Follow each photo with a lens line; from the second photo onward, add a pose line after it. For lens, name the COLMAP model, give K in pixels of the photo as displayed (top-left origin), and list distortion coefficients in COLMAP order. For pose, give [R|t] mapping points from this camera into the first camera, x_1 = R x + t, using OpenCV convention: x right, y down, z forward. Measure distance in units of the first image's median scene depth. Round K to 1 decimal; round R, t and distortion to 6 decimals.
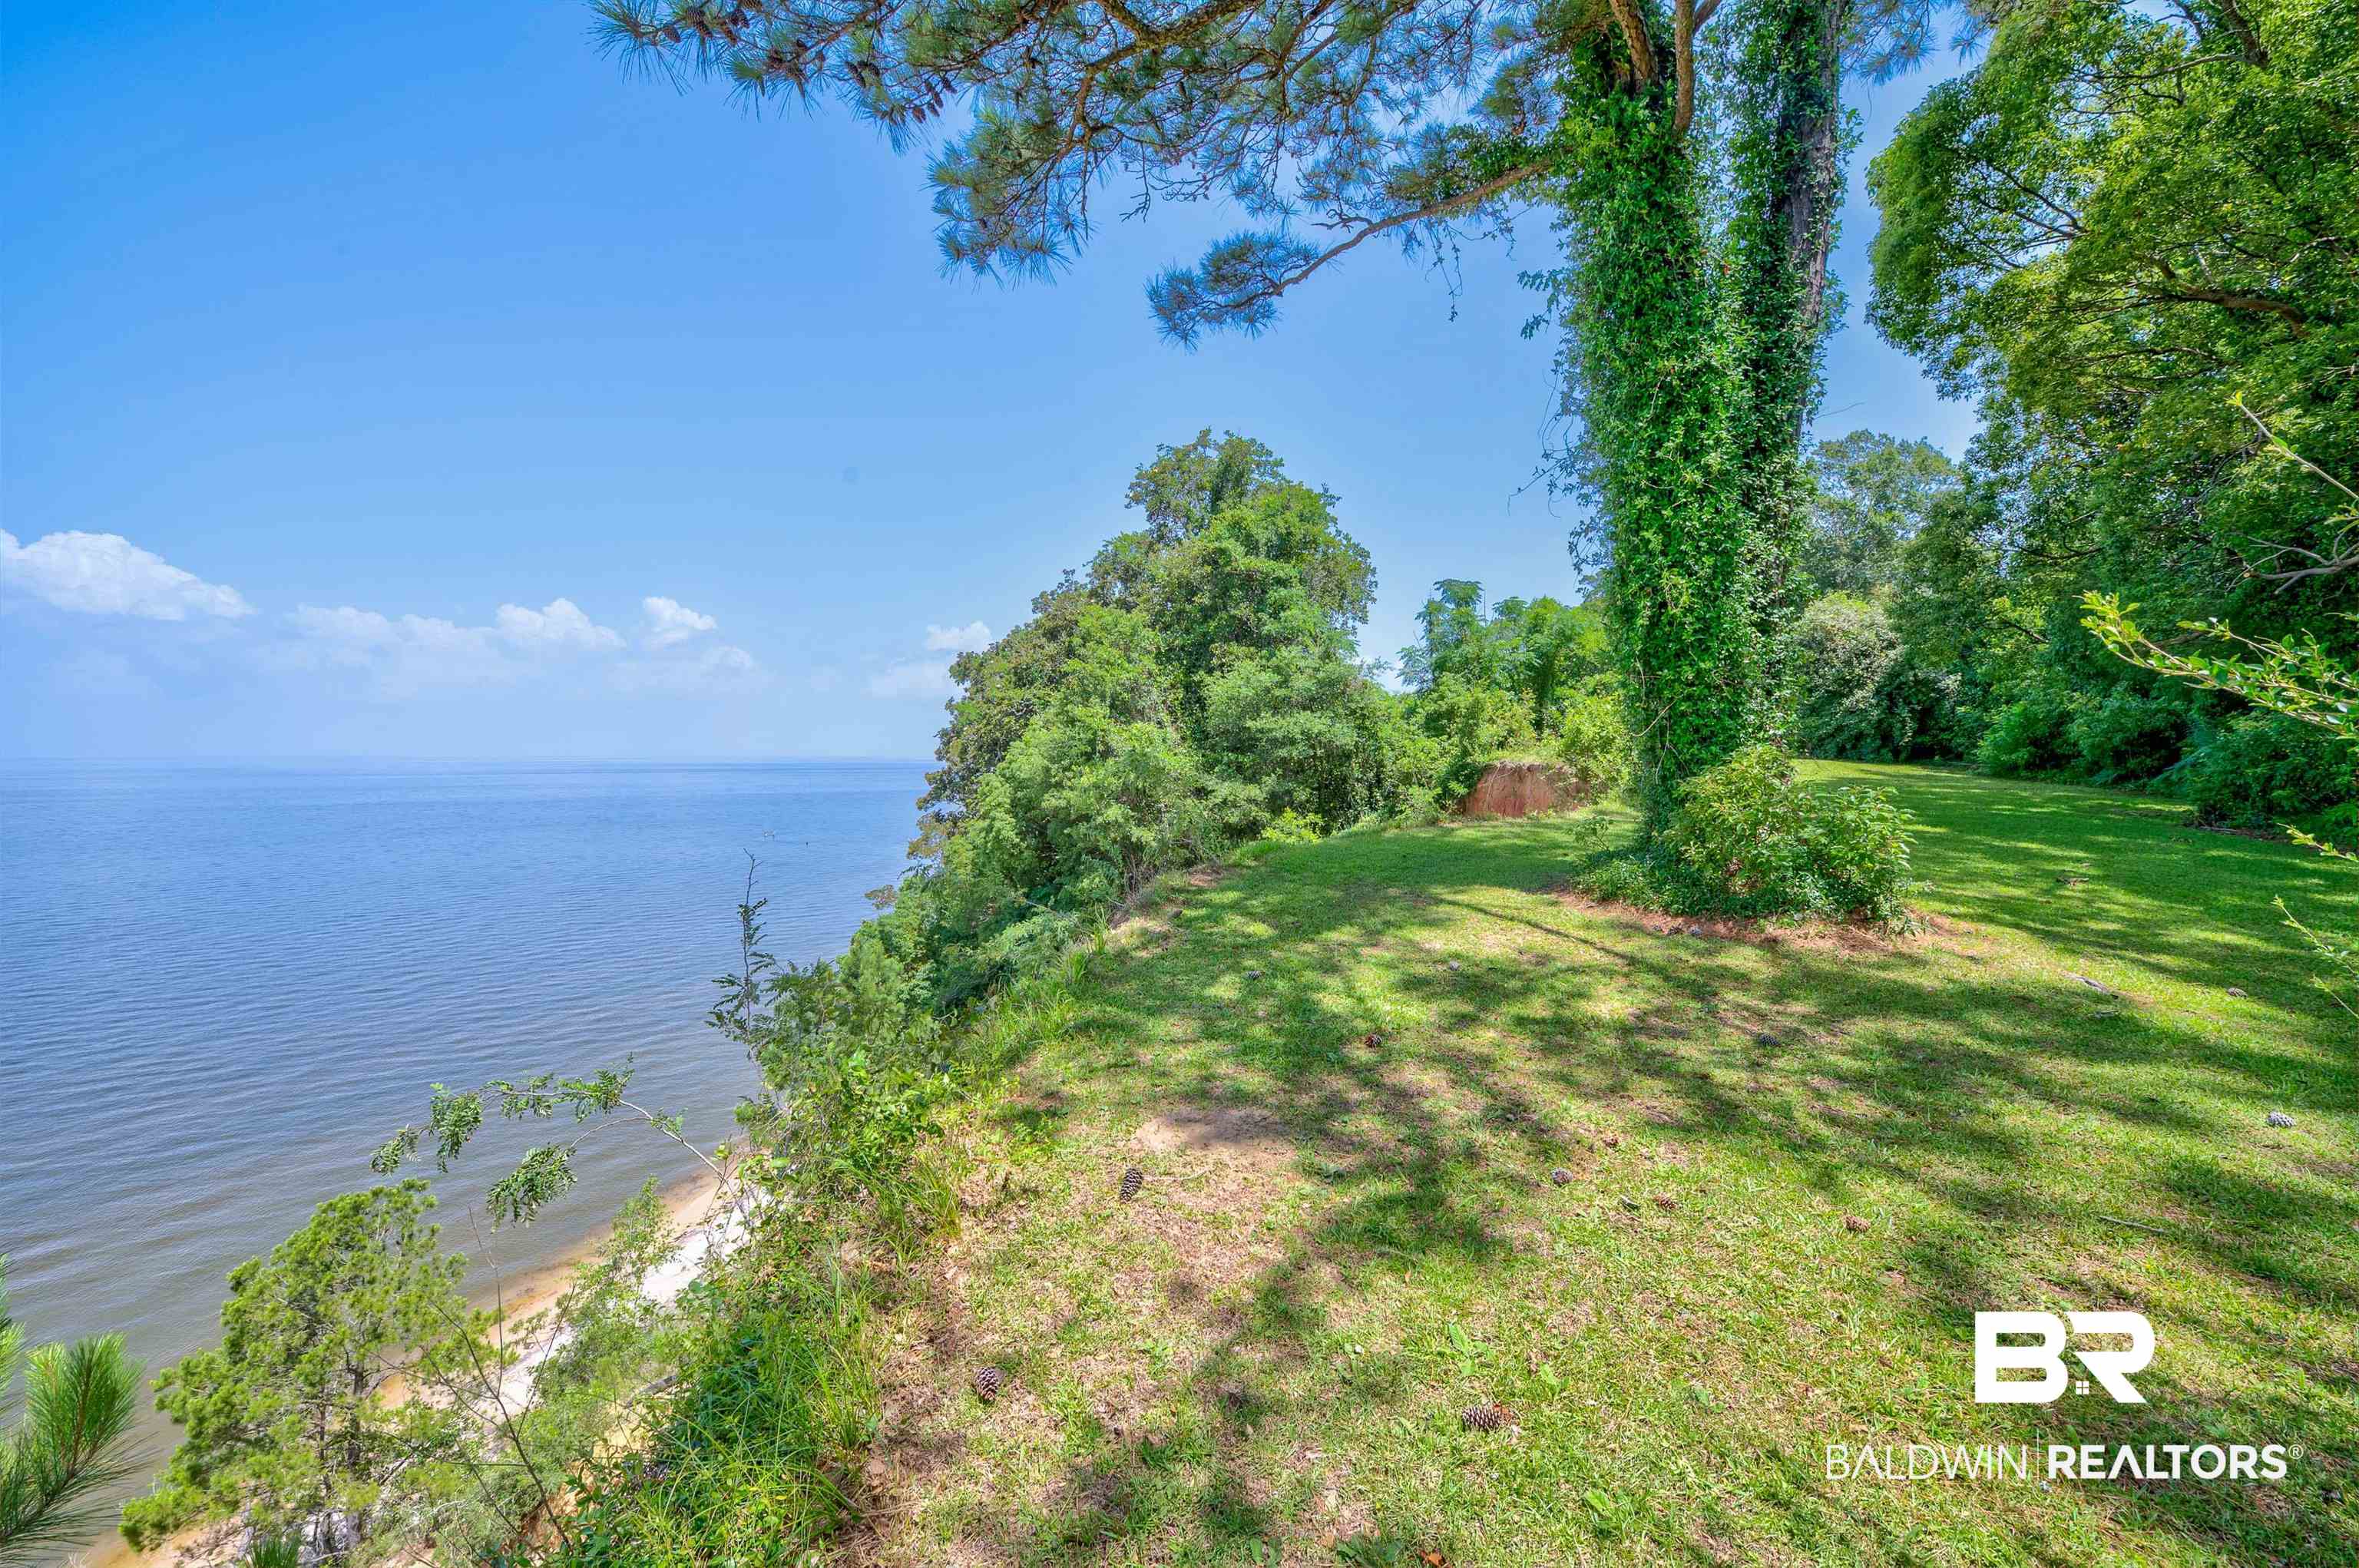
lens RADIAL K [[1005.4, 0, 1179.5], [0, 1005.4, 784.0], [0, 0, 1]] dist [0.000598, -0.000201]
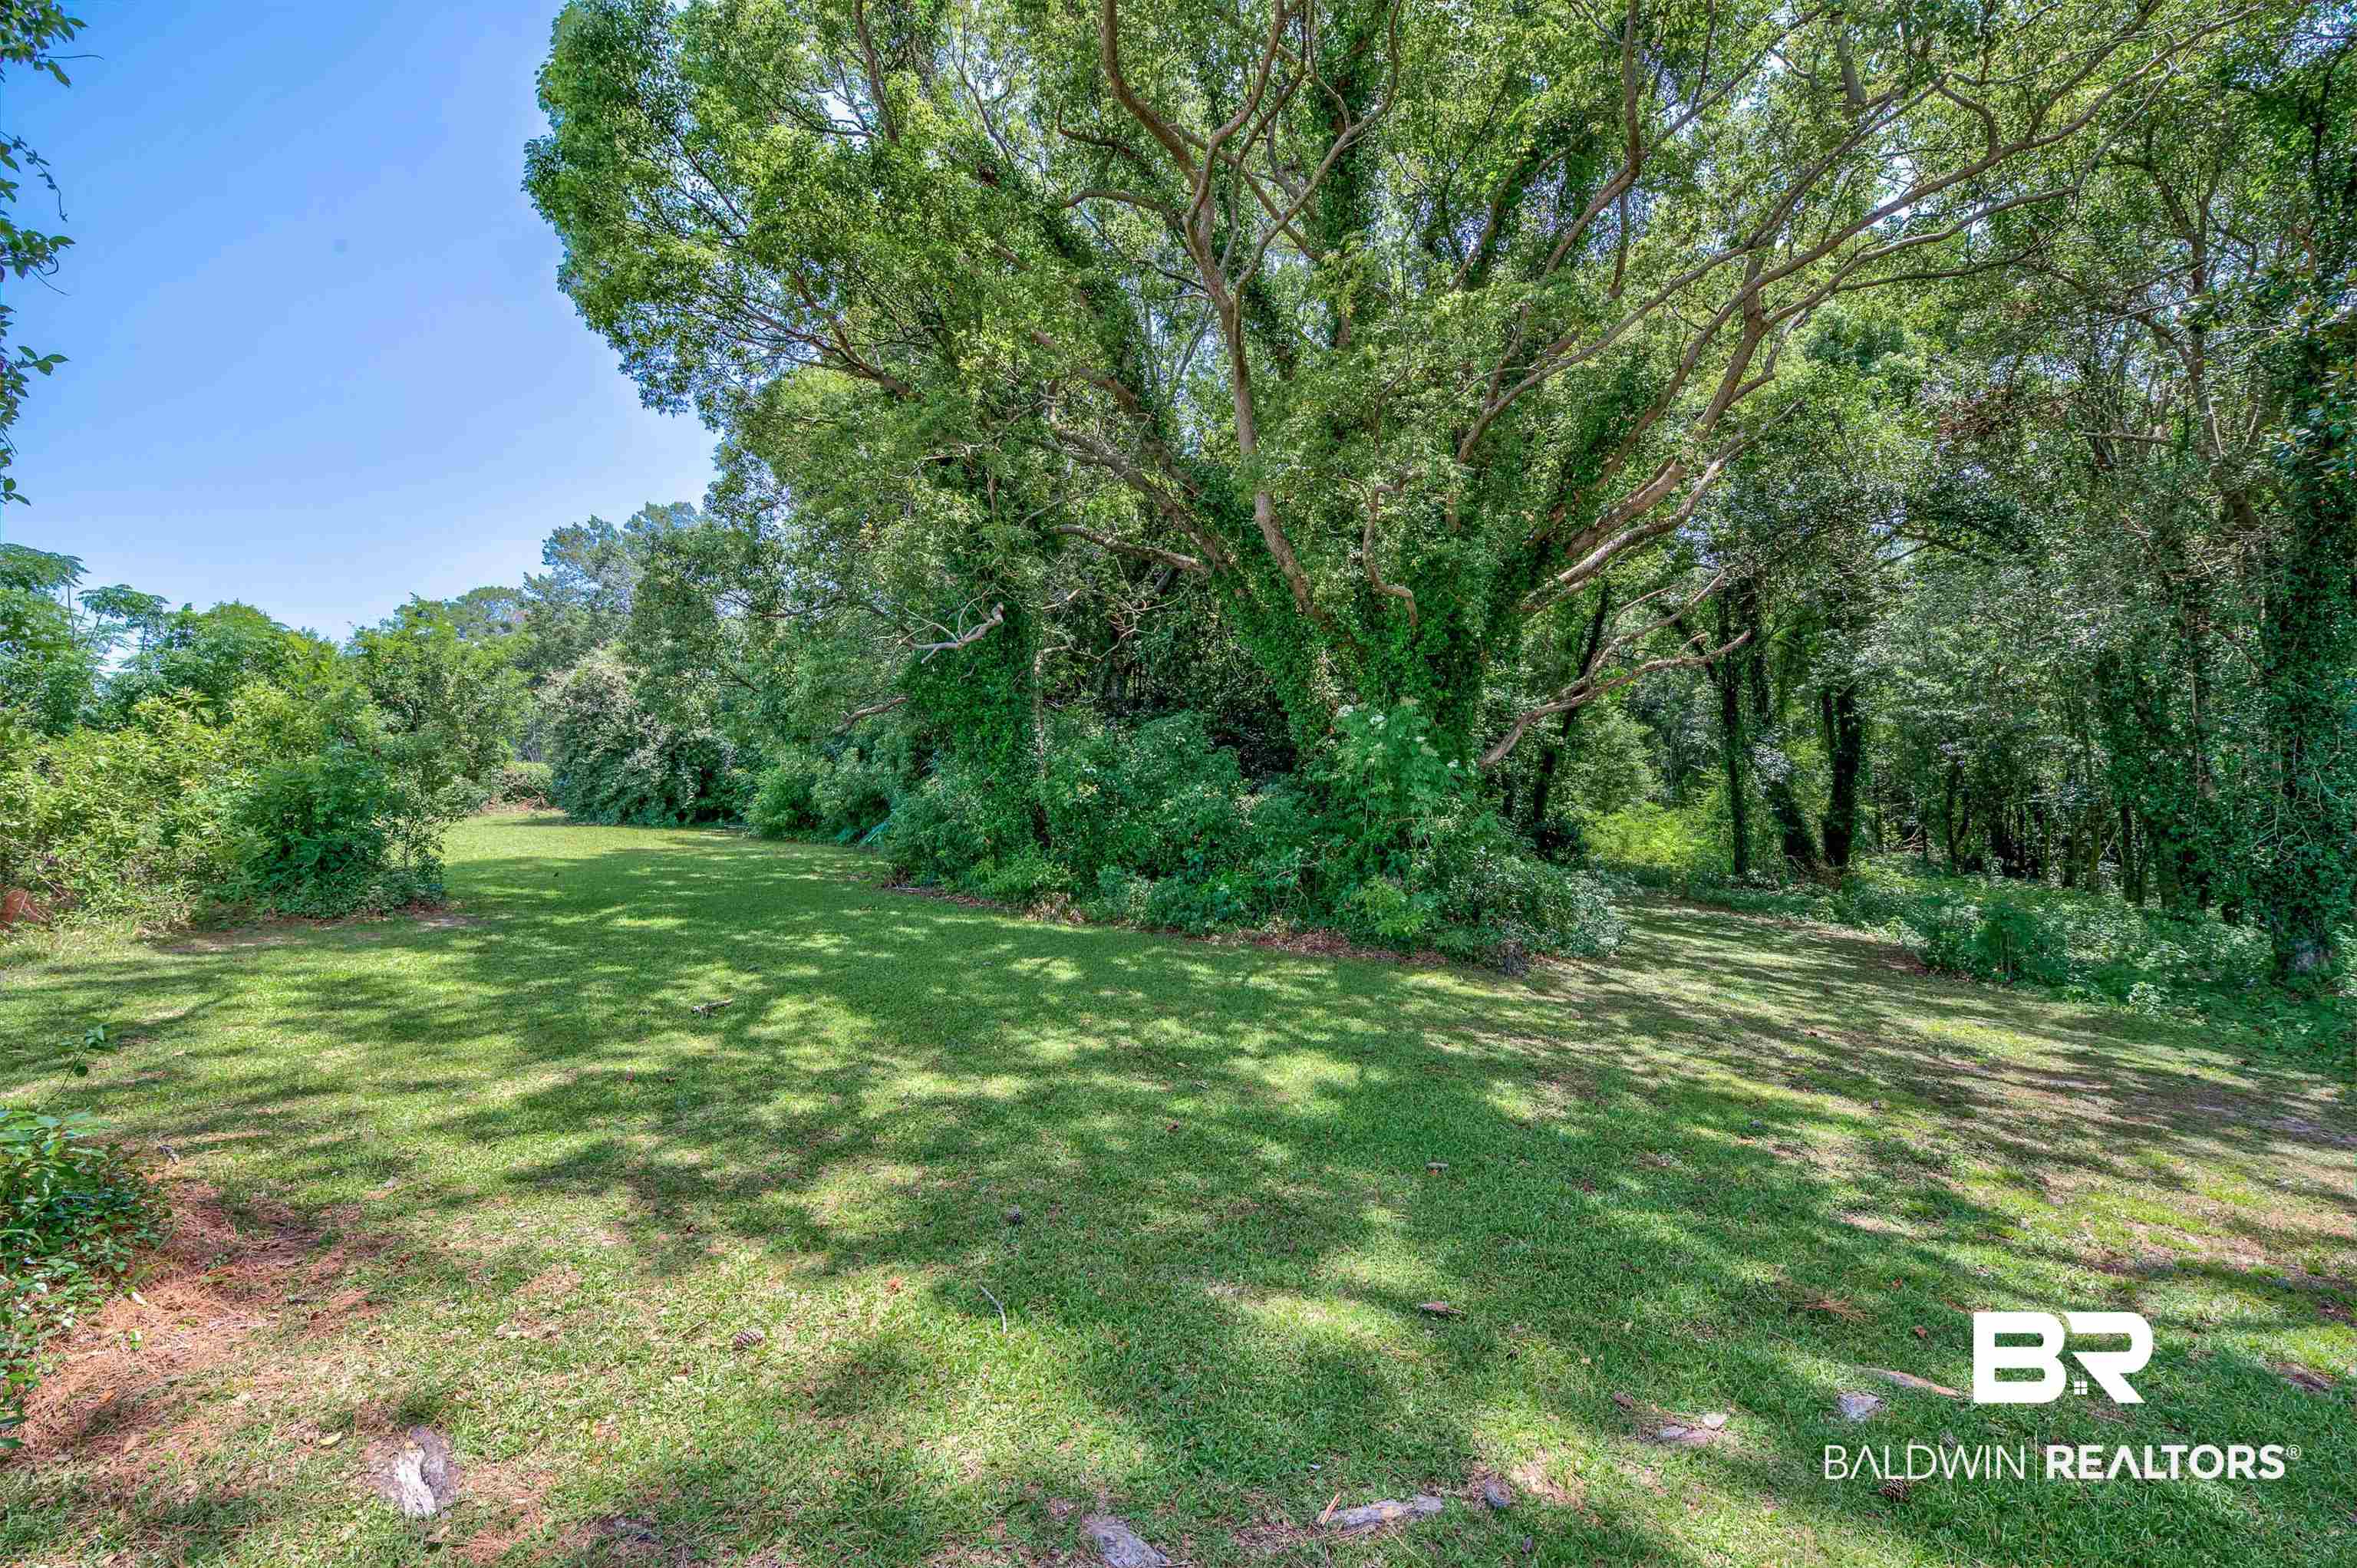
lens RADIAL K [[947.1, 0, 1178.5], [0, 947.1, 784.0], [0, 0, 1]] dist [0.000121, -0.000001]
pose [[0.516321, 0.004009, 0.856386, 0.189832], [0.047085, 0.998344, -0.033061, -0.009880], [-0.855100, 0.057393, 0.515277, 0.135560]]
